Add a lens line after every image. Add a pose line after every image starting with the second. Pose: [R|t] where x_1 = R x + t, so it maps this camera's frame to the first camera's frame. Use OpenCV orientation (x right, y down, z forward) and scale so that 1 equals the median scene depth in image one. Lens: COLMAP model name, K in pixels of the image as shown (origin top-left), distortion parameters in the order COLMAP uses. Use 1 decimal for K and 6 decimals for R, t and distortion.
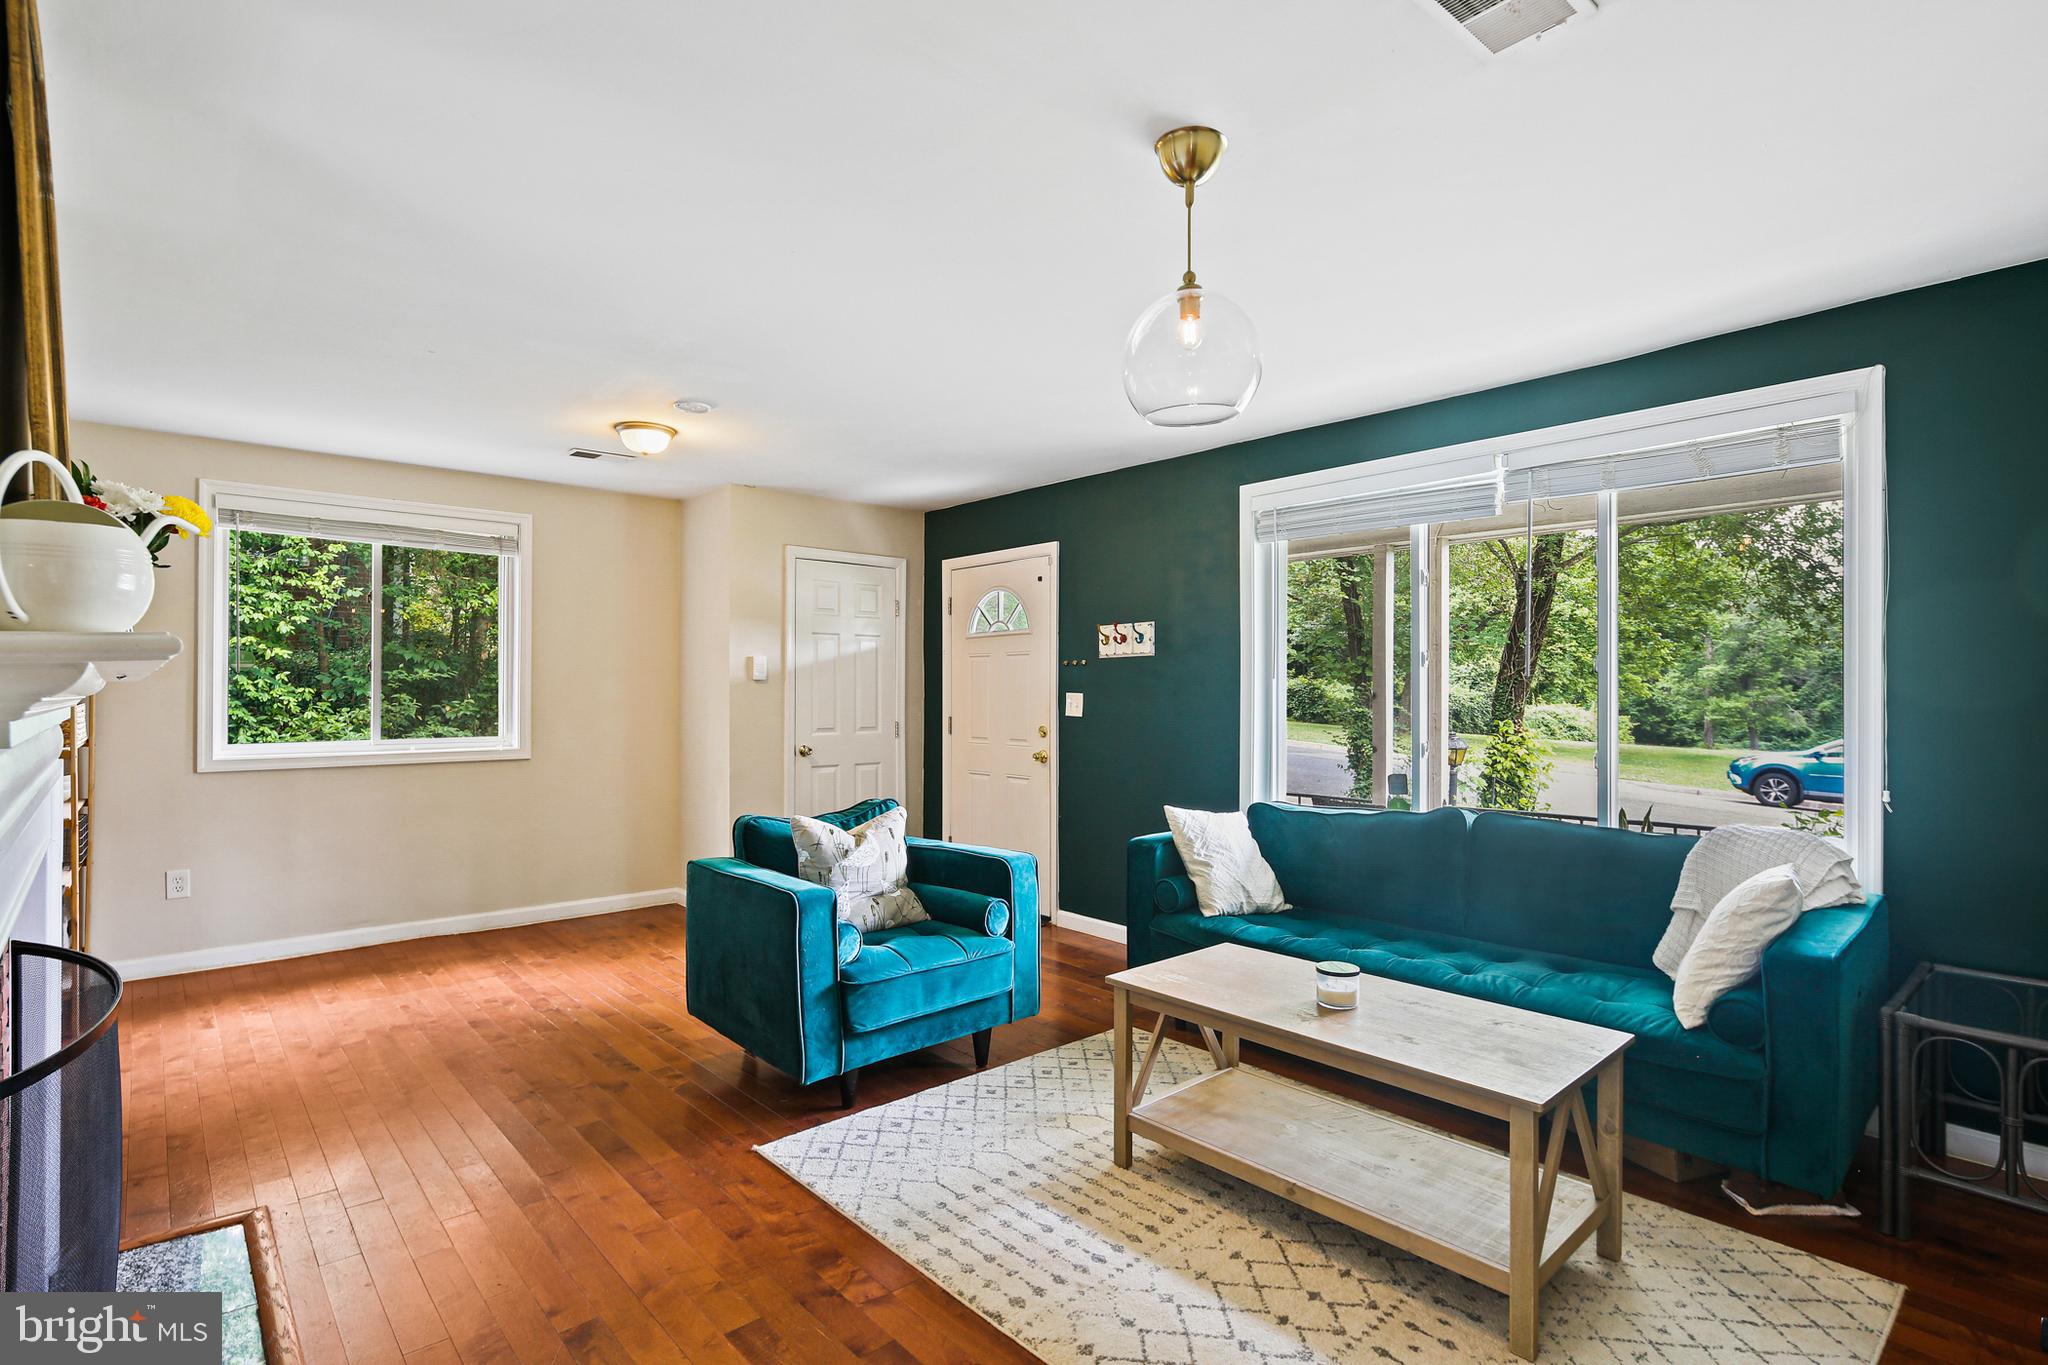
lens RADIAL K [[1004.4, 0, 1027.6], [0, 1004.4, 687.5], [0, 0, 1]] dist [0.010347, -0.007043]
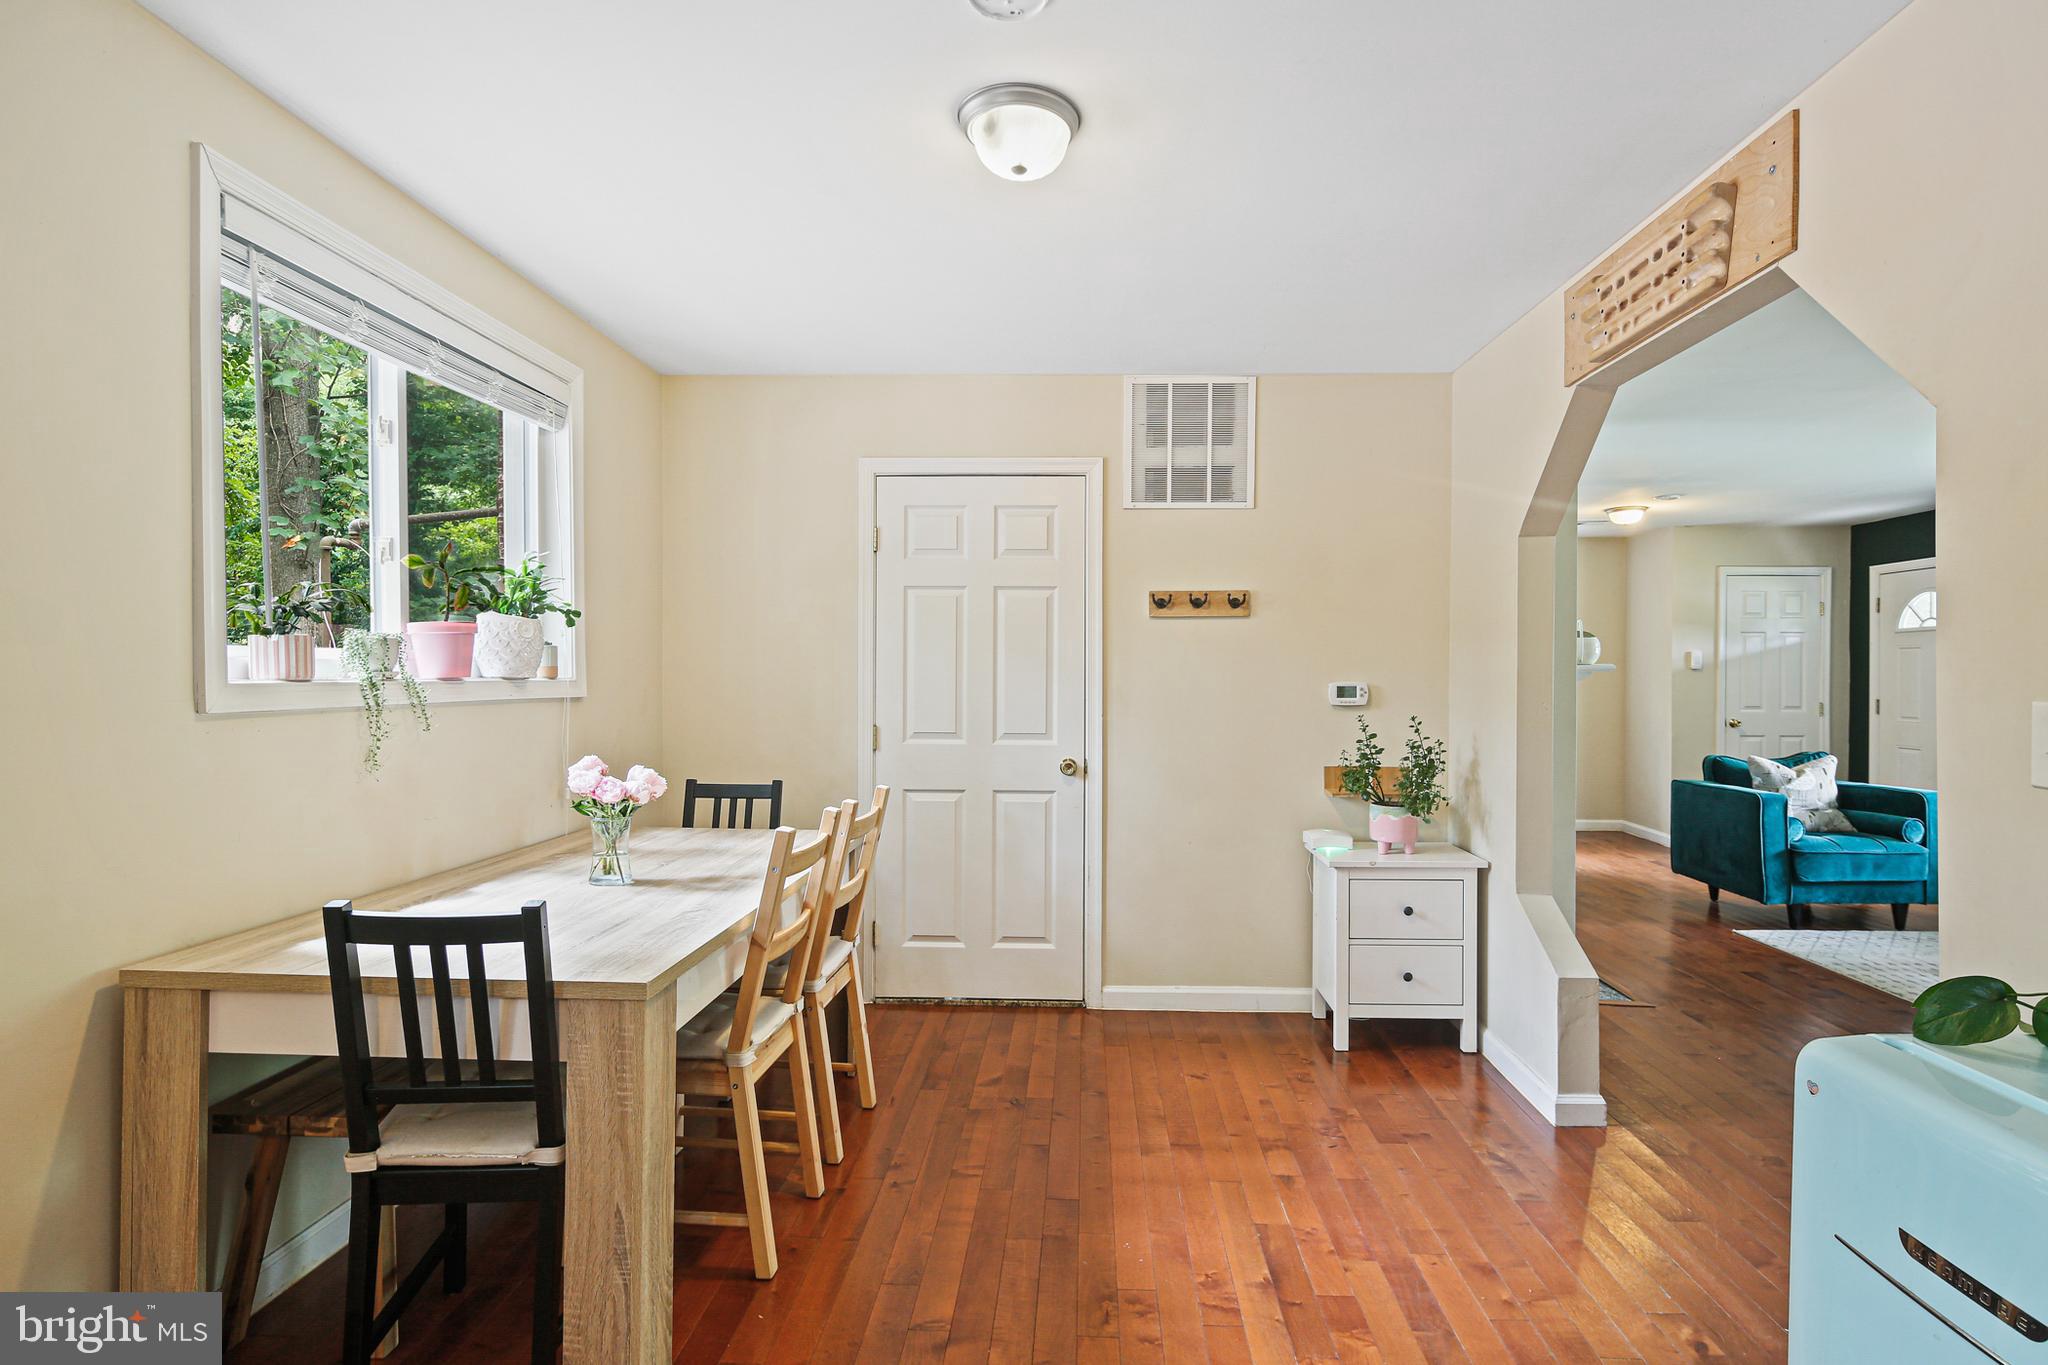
lens RADIAL K [[1004.4, 0, 1071.0], [0, 1004.4, 679.4], [0, 0, 1]] dist [0.010347, -0.007043]
pose [[0.727528, 0.005833, -0.686054, 0.081000], [0.000316, 0.999961, 0.008837, -0.008996], [0.686078, -0.006646, 0.727497, -0.897969]]
